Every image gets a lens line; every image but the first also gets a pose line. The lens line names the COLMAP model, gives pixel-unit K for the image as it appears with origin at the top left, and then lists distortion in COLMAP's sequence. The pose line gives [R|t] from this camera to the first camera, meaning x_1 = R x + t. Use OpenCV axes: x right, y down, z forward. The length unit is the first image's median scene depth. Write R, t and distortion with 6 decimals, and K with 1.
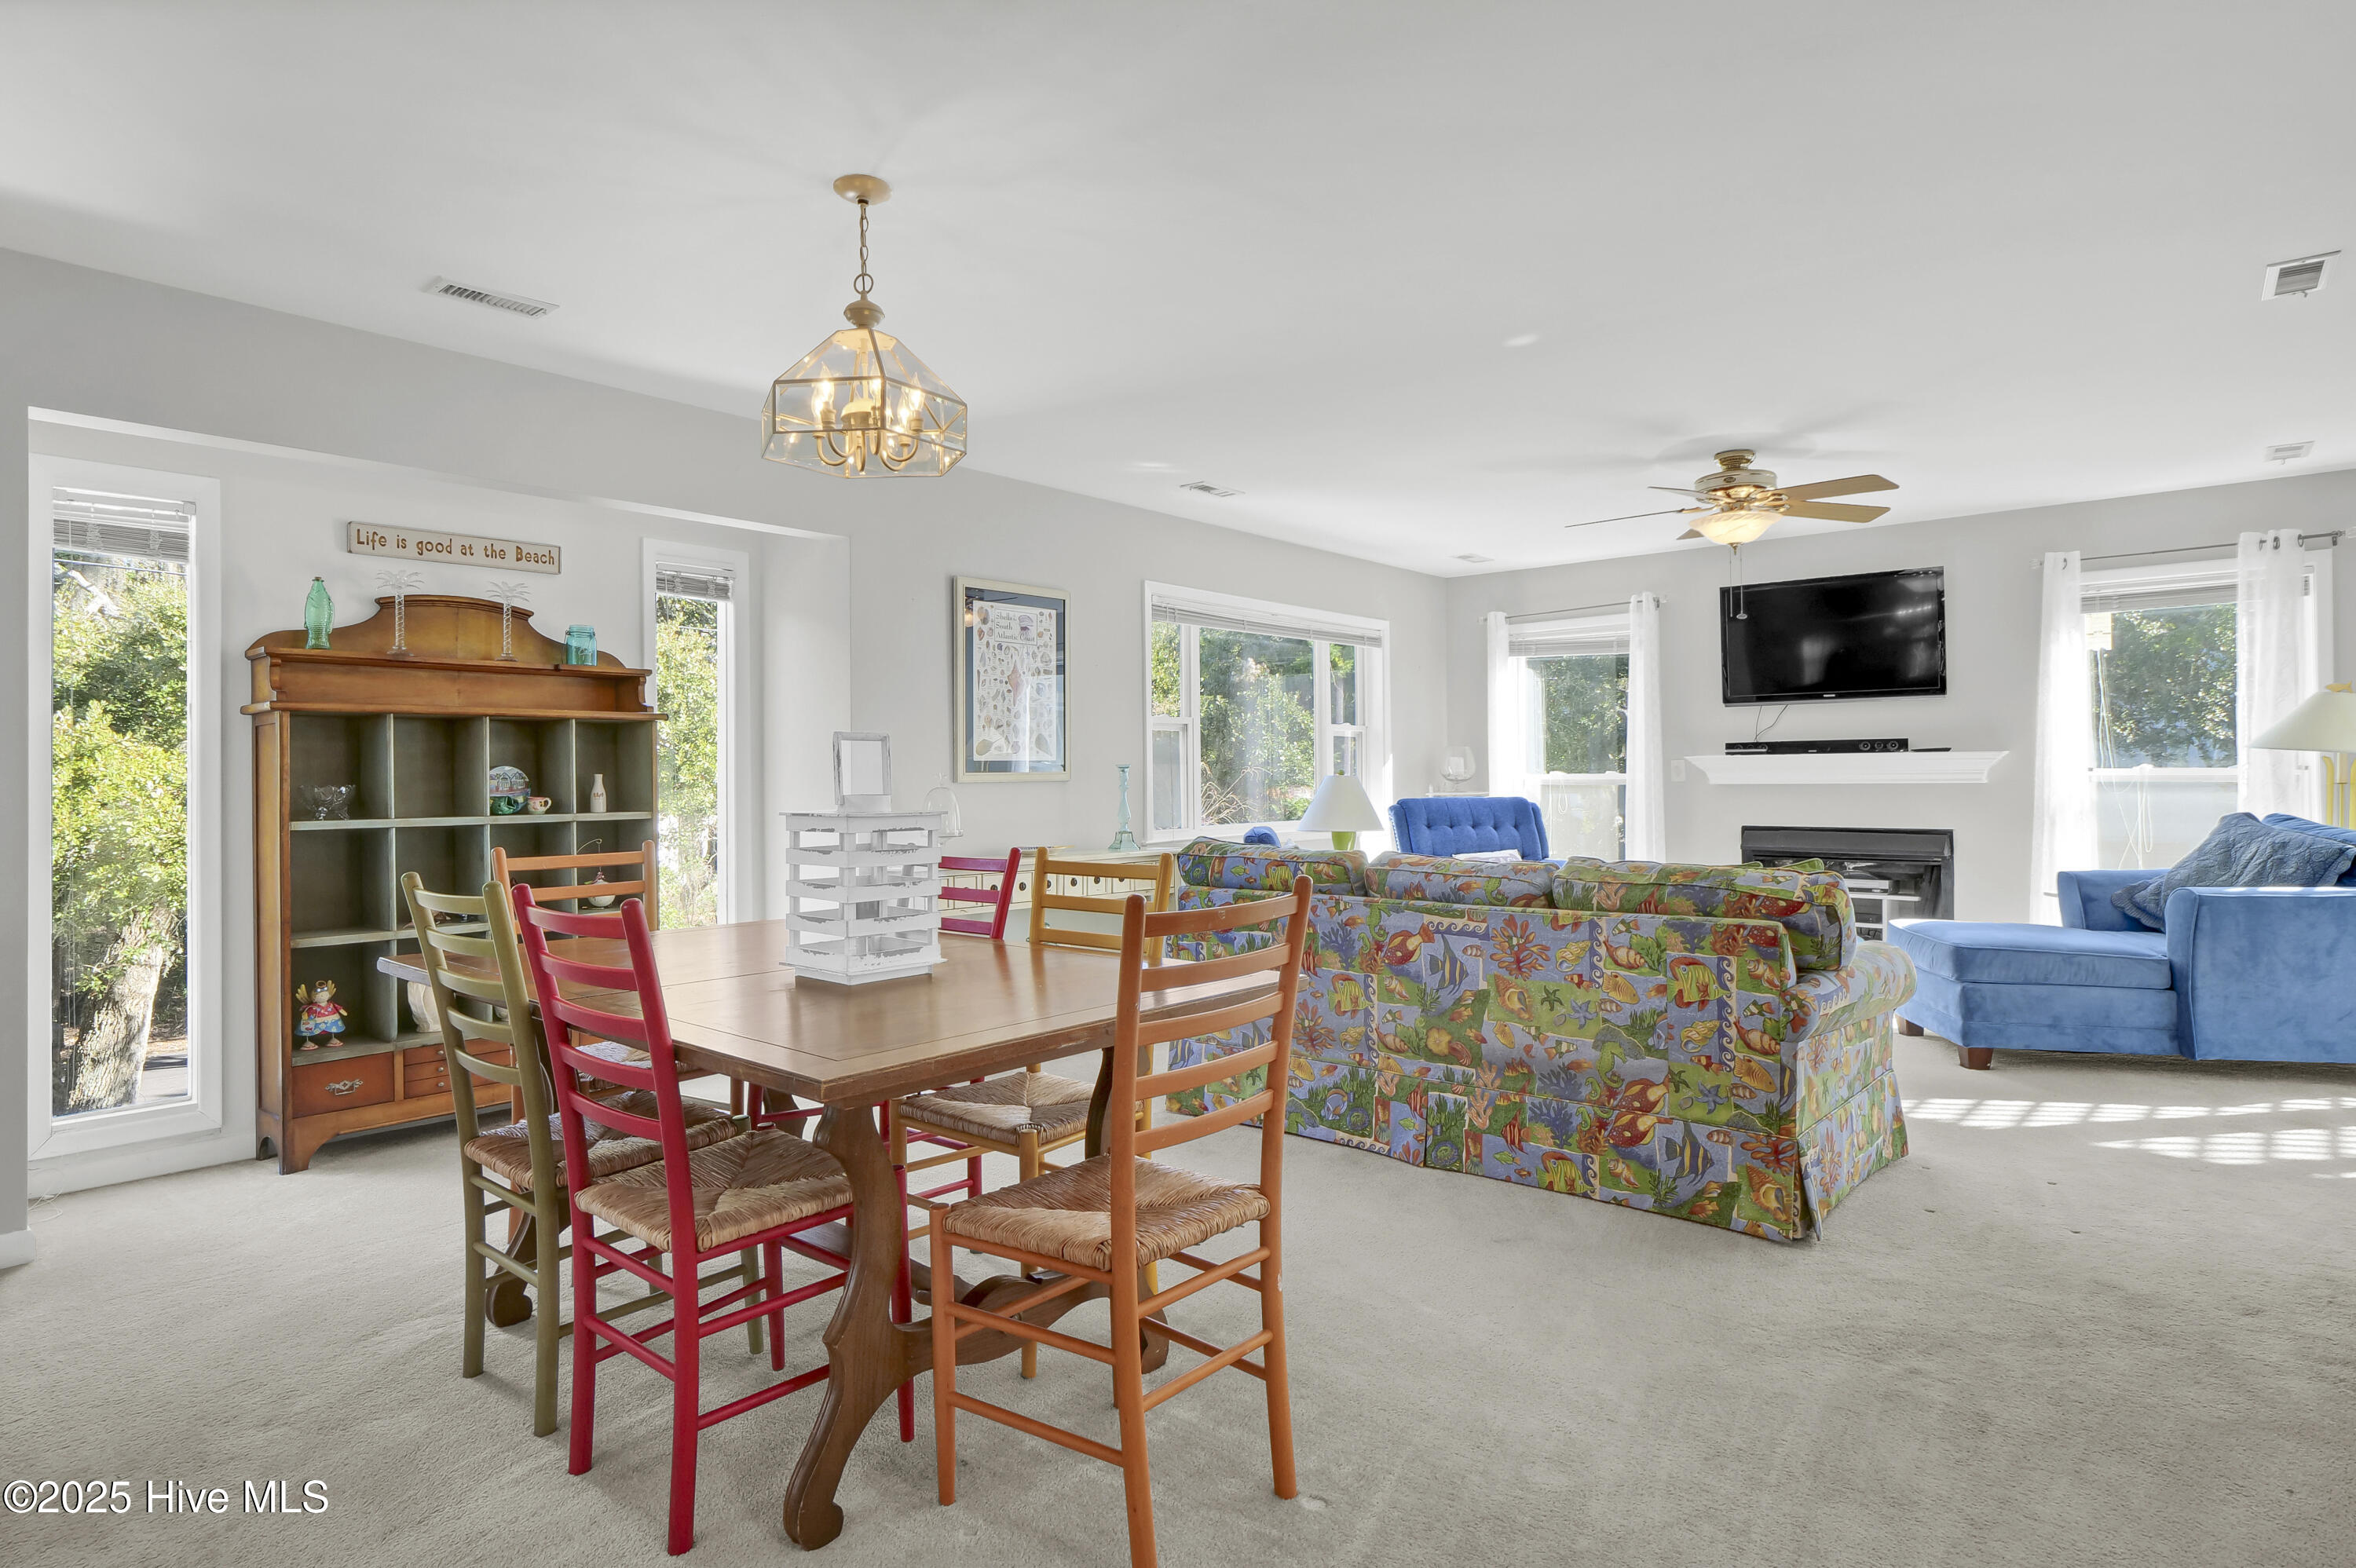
lens RADIAL K [[1283.9, 0, 1166.6], [0, 1283.9, 783.7], [0, 0, 1]] dist [0.005616, -0.000032]
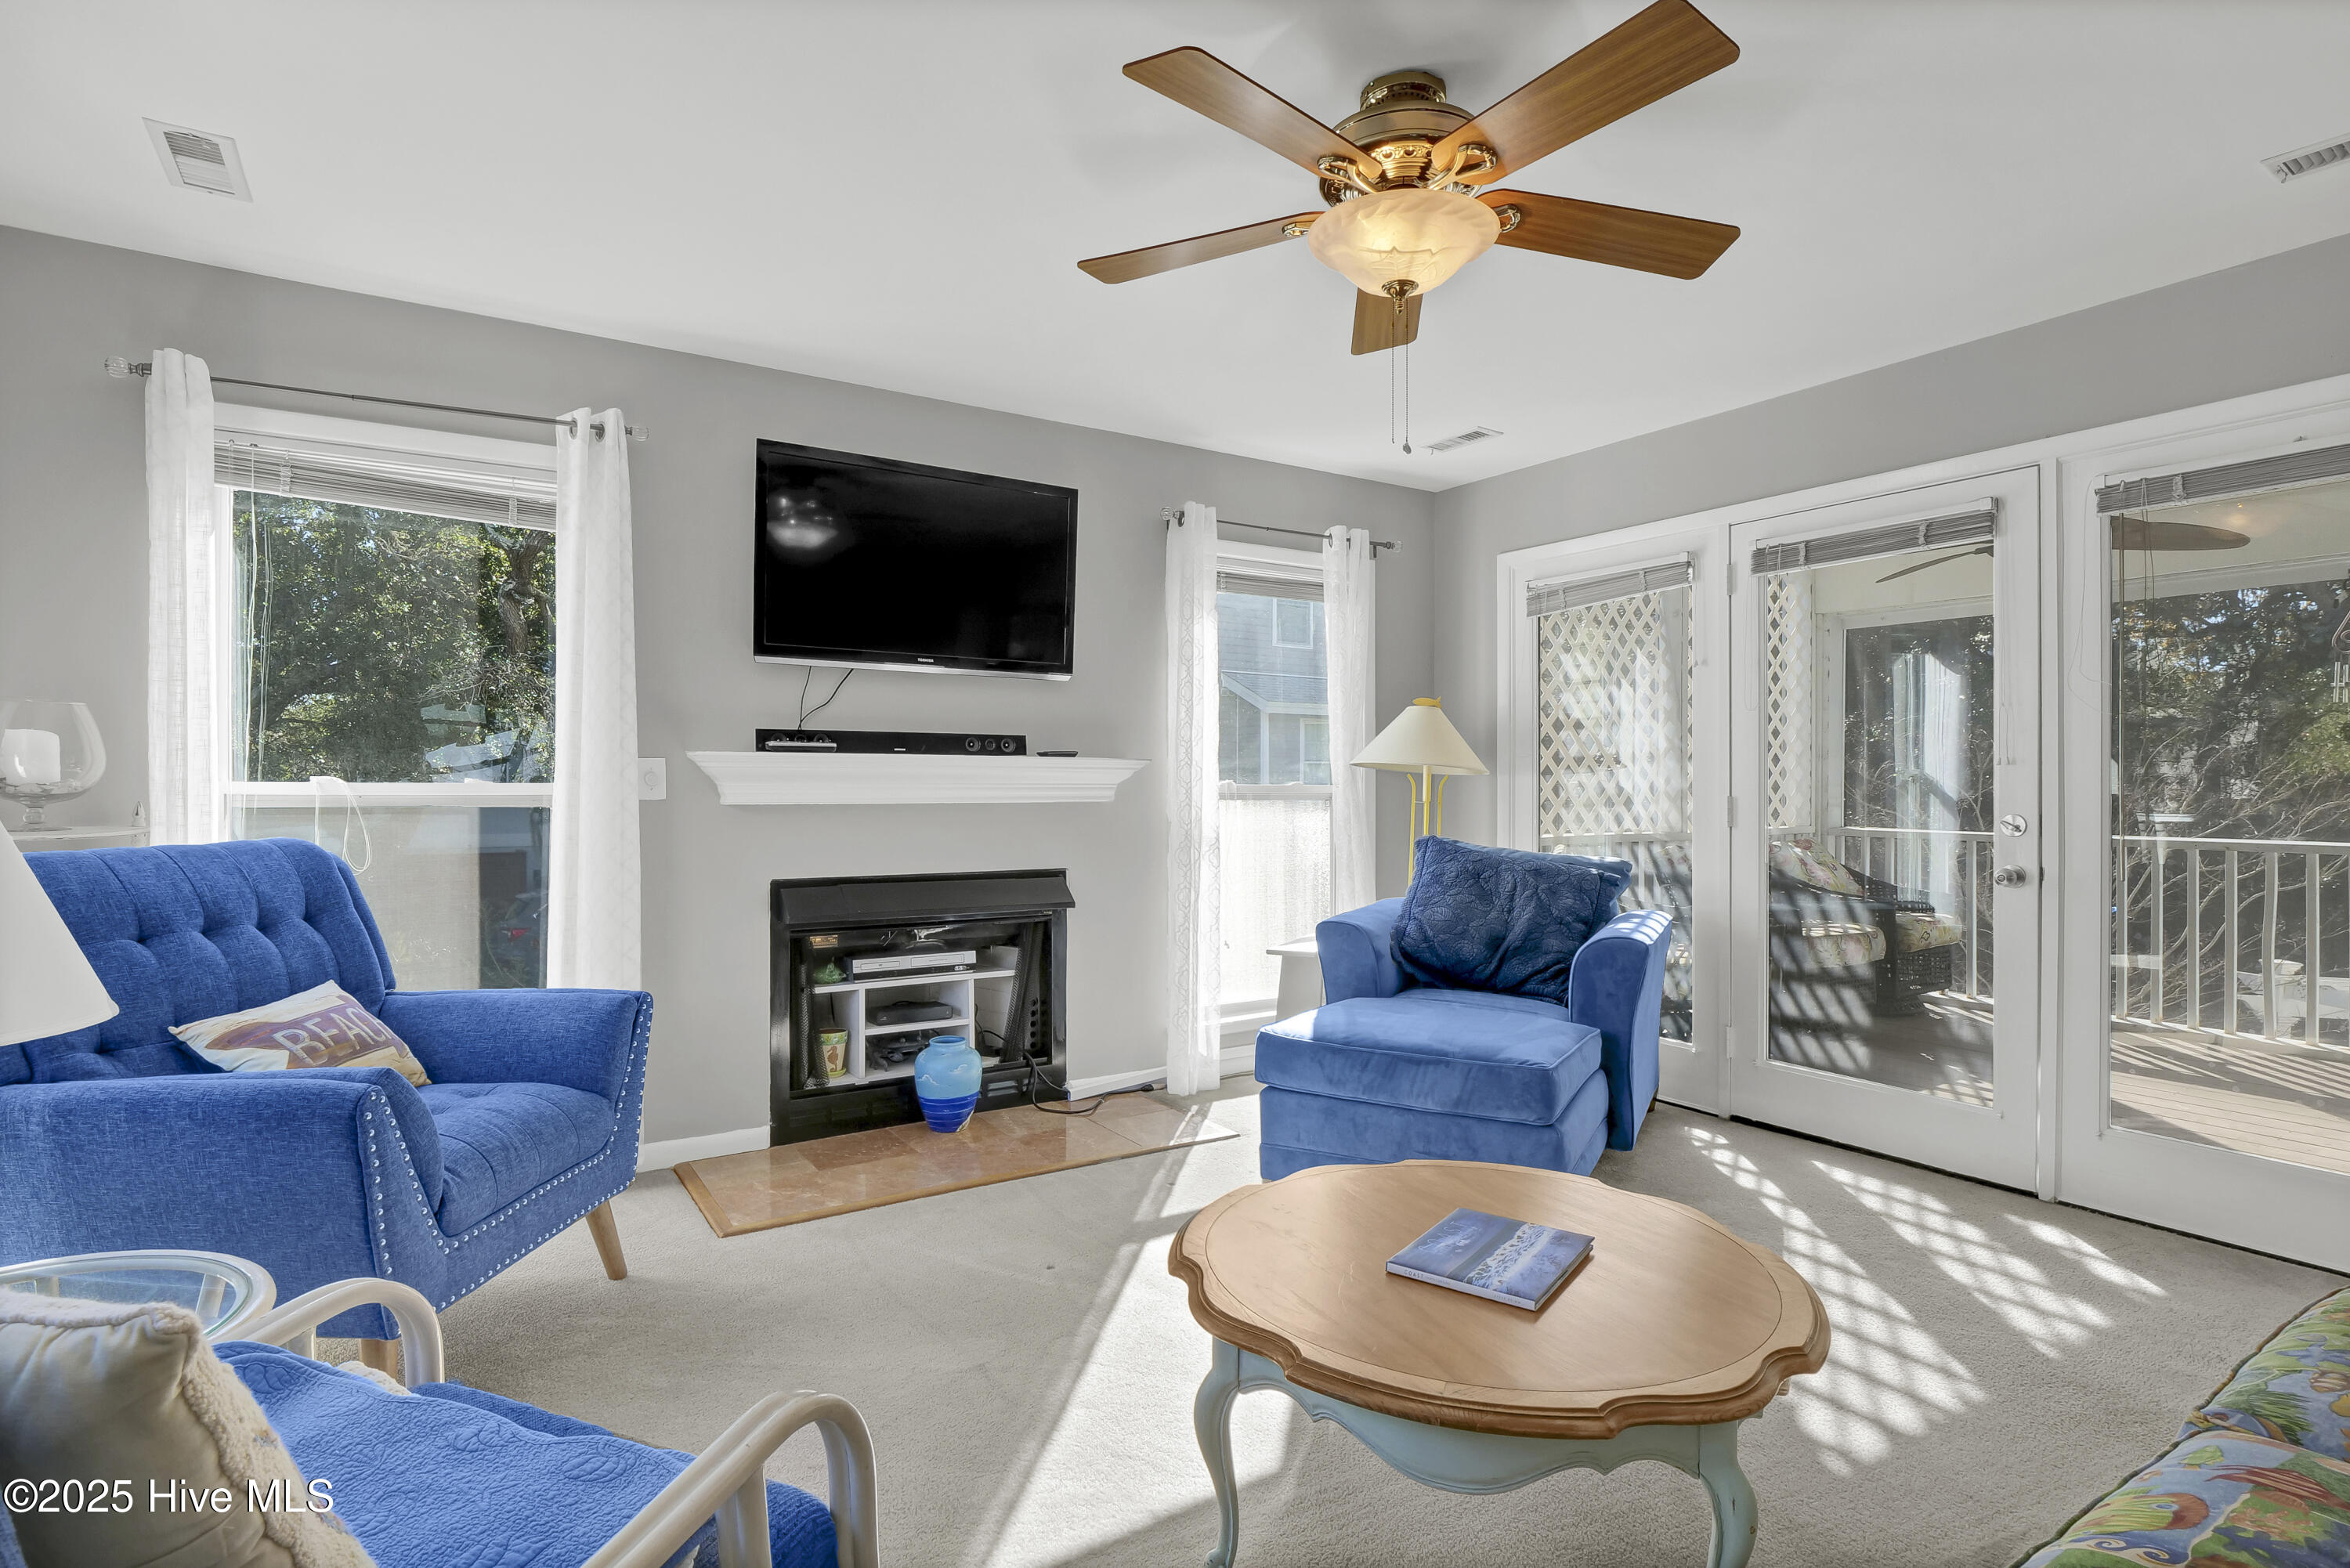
lens RADIAL K [[1171.7, 0, 1169.1], [0, 1171.7, 768.7], [0, 0, 1]] dist [-0.011306, -0.000411]
pose [[0.289879, 0.018187, 0.956890, 0.015348], [-0.006702, 0.999833, -0.016973, -0.007720], [-0.957040, -0.001493, 0.289953, 0.713940]]
